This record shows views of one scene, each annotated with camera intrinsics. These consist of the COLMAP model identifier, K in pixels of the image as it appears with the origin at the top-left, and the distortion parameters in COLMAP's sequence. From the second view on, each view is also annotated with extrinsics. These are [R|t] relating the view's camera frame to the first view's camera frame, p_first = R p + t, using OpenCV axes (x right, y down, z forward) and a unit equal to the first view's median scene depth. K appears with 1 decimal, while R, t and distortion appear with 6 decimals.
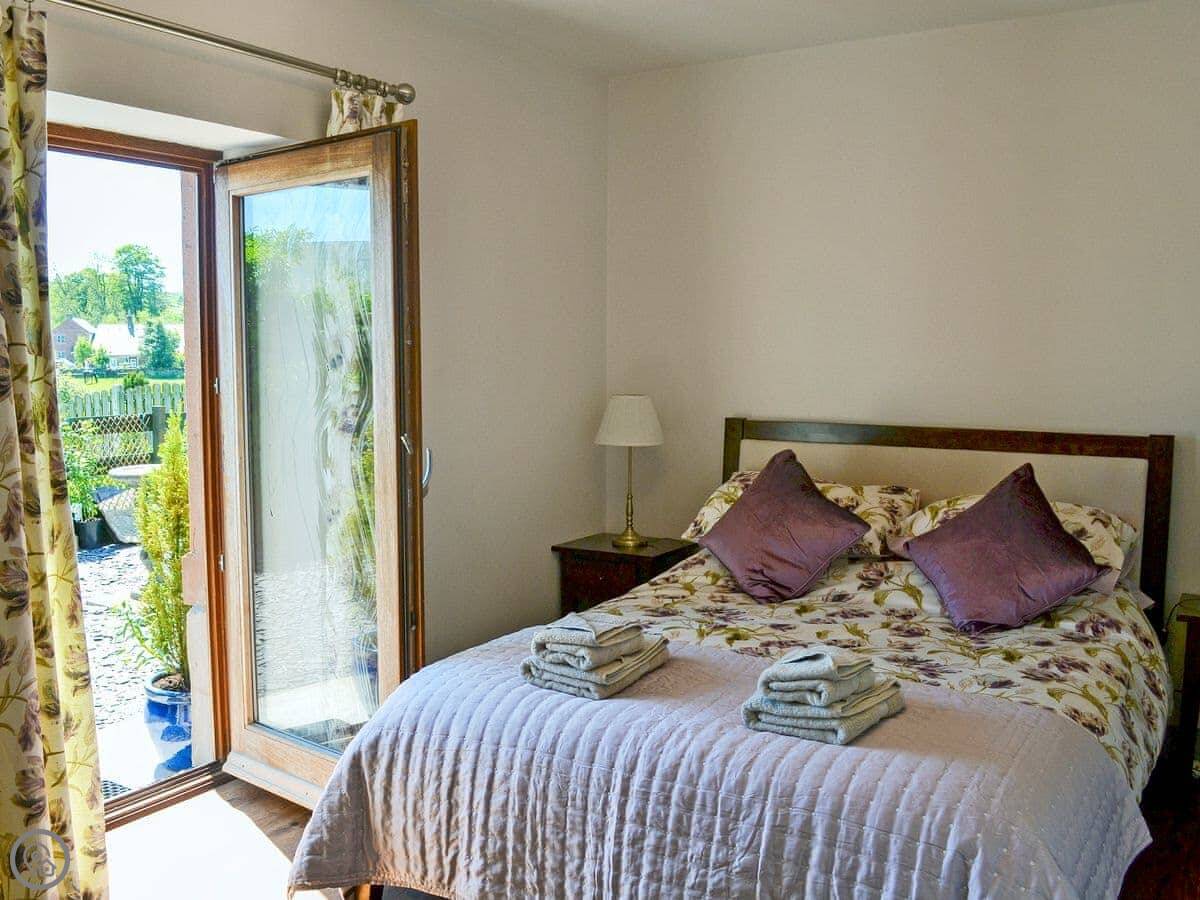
lens RADIAL K [[1102.3, 0, 599.7], [0, 1102.3, 433.8], [0, 0, 1]] dist [-0.114468, 0.002294]
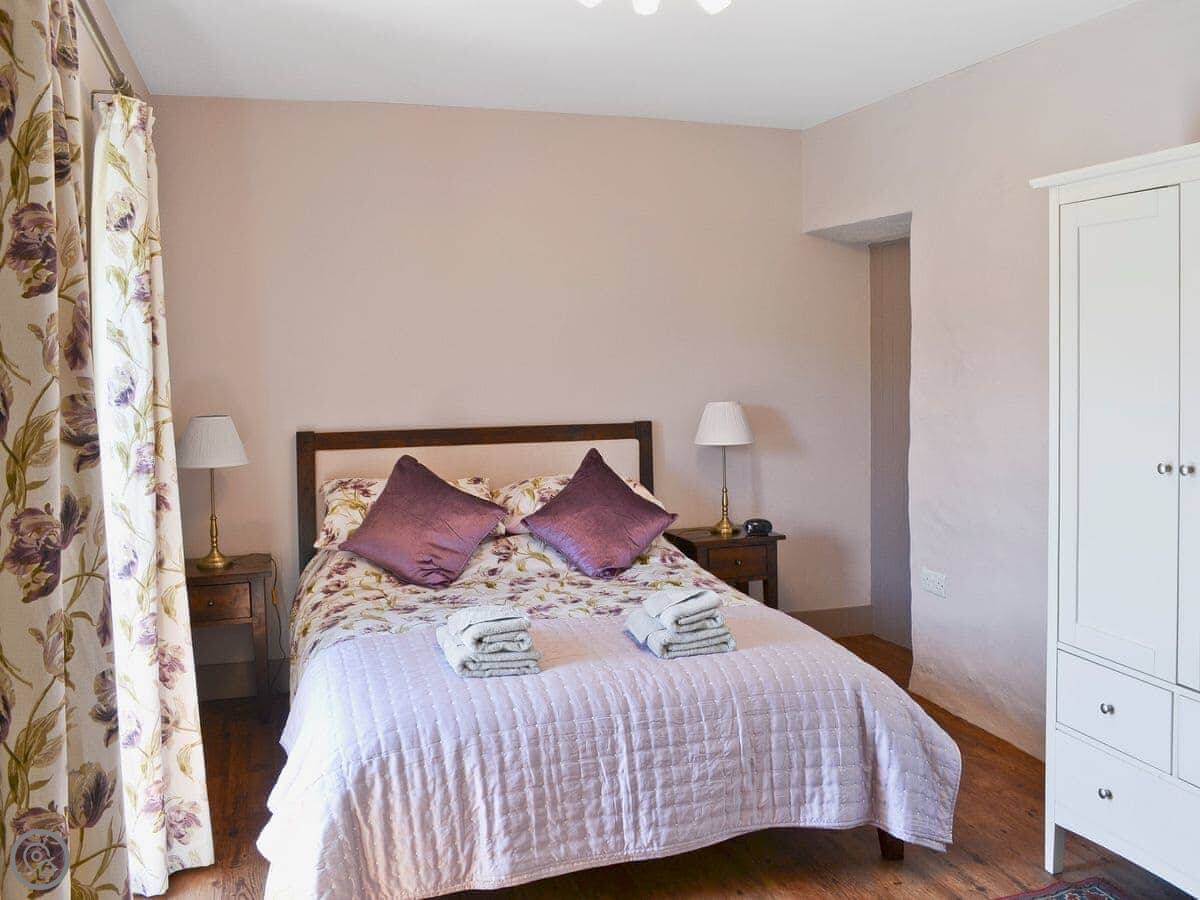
lens RADIAL K [[1039.1, 0, 600.0], [0, 1039.1, 450.0], [0, 0, 1]] dist [-0.064815, -0.001063]
pose [[0.645084, -0.082023, 0.759697, -0.781358], [0.069646, 0.996395, 0.048440, -0.043882], [-0.760931, 0.021662, 0.648471, 0.224780]]
